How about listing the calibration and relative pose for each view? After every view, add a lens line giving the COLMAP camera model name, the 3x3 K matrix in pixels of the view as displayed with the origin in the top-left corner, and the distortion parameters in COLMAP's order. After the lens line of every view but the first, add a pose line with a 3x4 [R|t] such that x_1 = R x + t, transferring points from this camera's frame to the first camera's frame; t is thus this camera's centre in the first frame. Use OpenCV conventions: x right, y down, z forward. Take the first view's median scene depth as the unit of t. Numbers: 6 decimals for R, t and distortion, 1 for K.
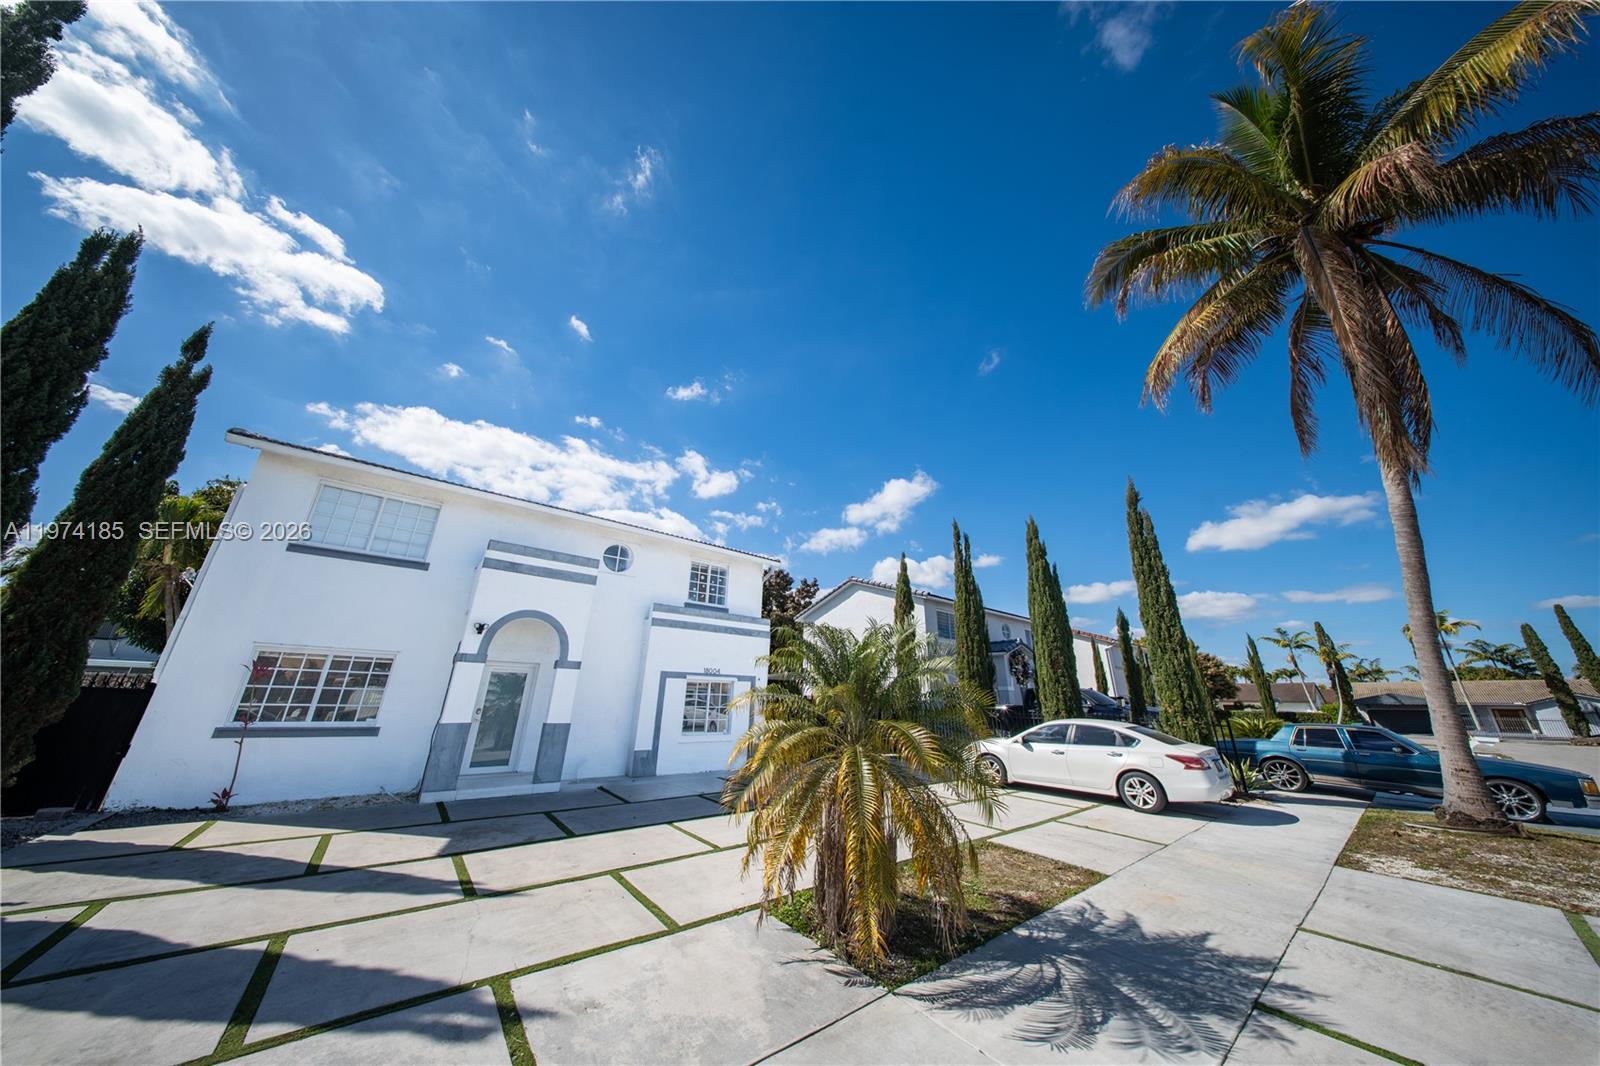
lens RADIAL K [[467.6, 0, 795.6], [0, 467.6, 532.8], [0, 0, 1]] dist [0.007979, -0.003088]
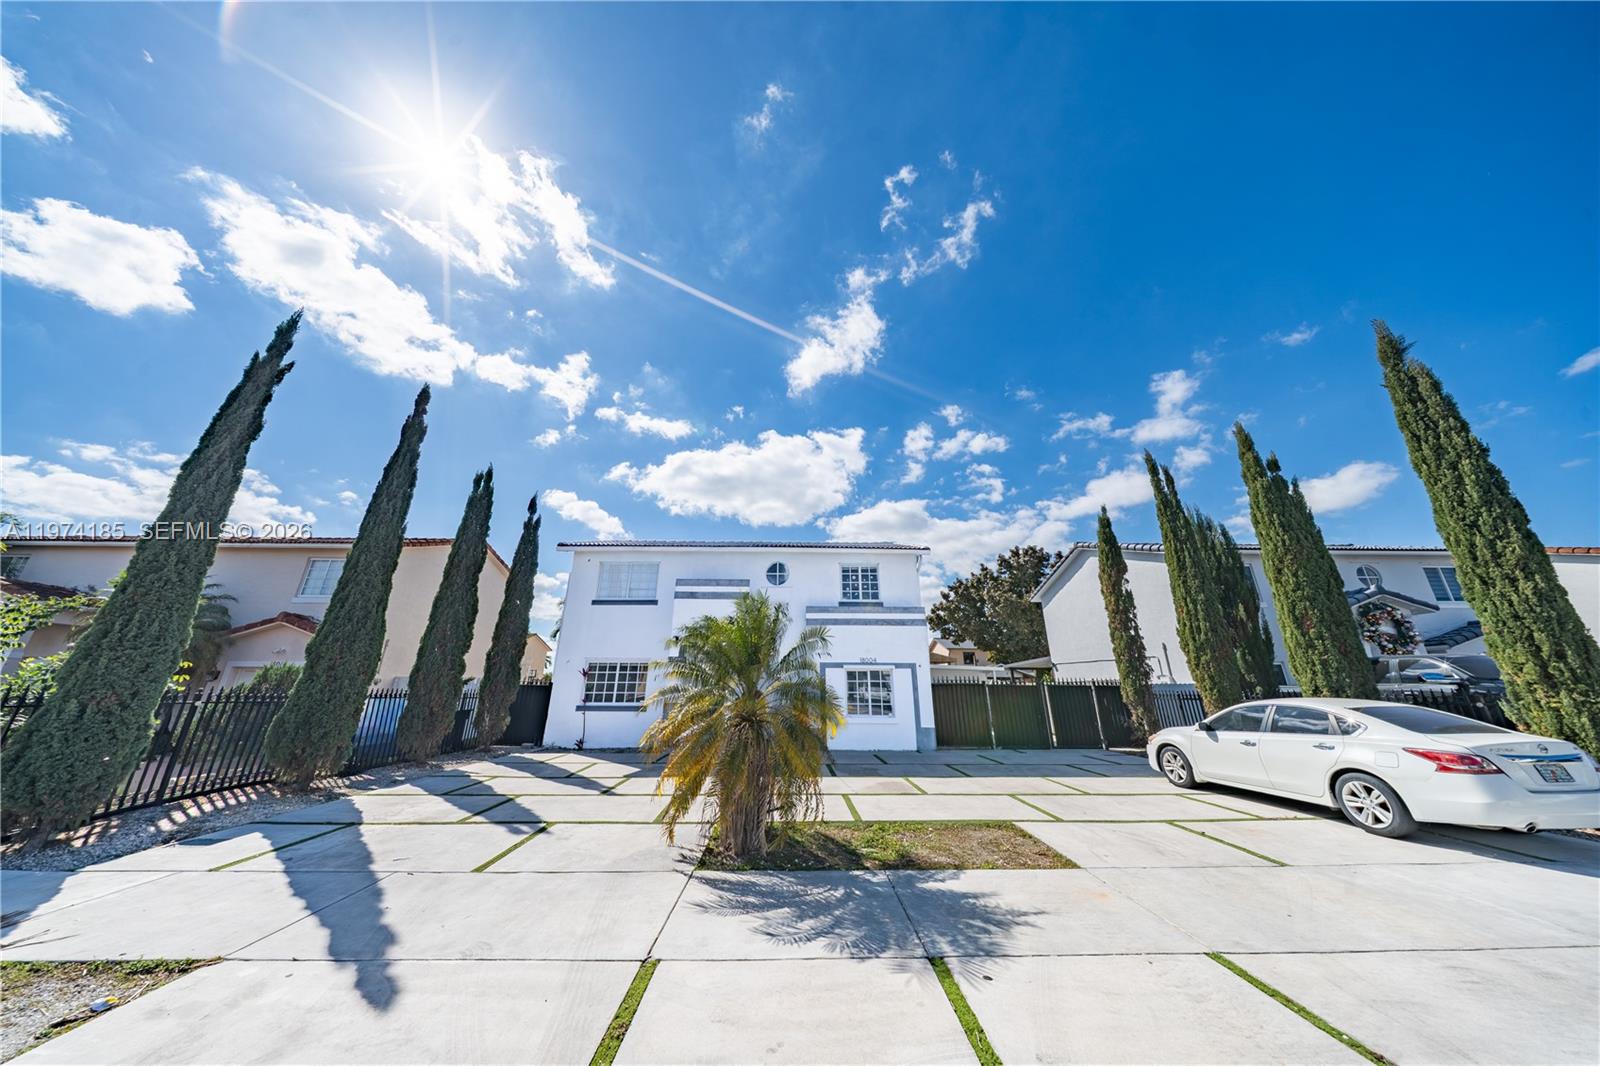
lens RADIAL K [[467.6, 0, 795.6], [0, 467.6, 532.8], [0, 0, 1]] dist [0.007979, -0.003088]
pose [[0.793932, -0.211917, -0.569880, 0.482779], [0.216129, 0.974441, -0.061257, 0.042060], [0.568296, -0.074534, 0.819442, 0.026725]]
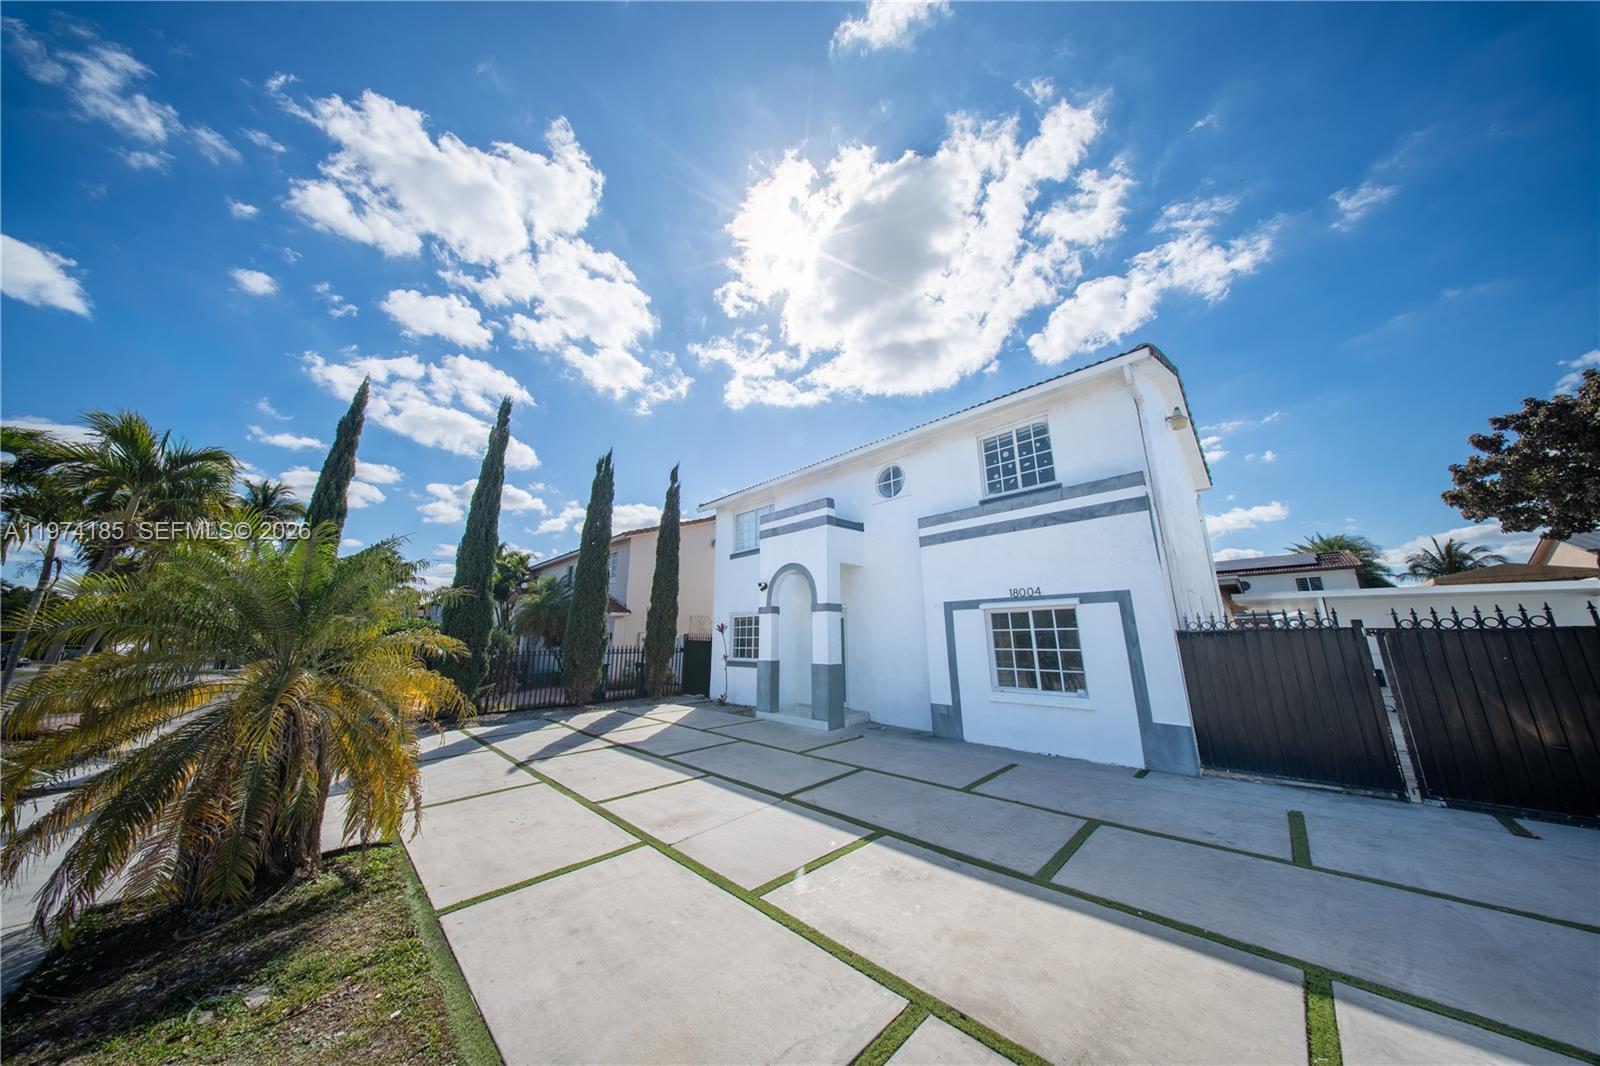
lens RADIAL K [[467.6, 0, 795.6], [0, 467.6, 532.8], [0, 0, 1]] dist [0.007979, -0.003088]
pose [[0.108494, -0.248816, -0.962455, 0.497024], [0.337370, 0.919926, -0.199791, 0.313449], [0.935099, -0.303028, 0.183749, 0.812282]]
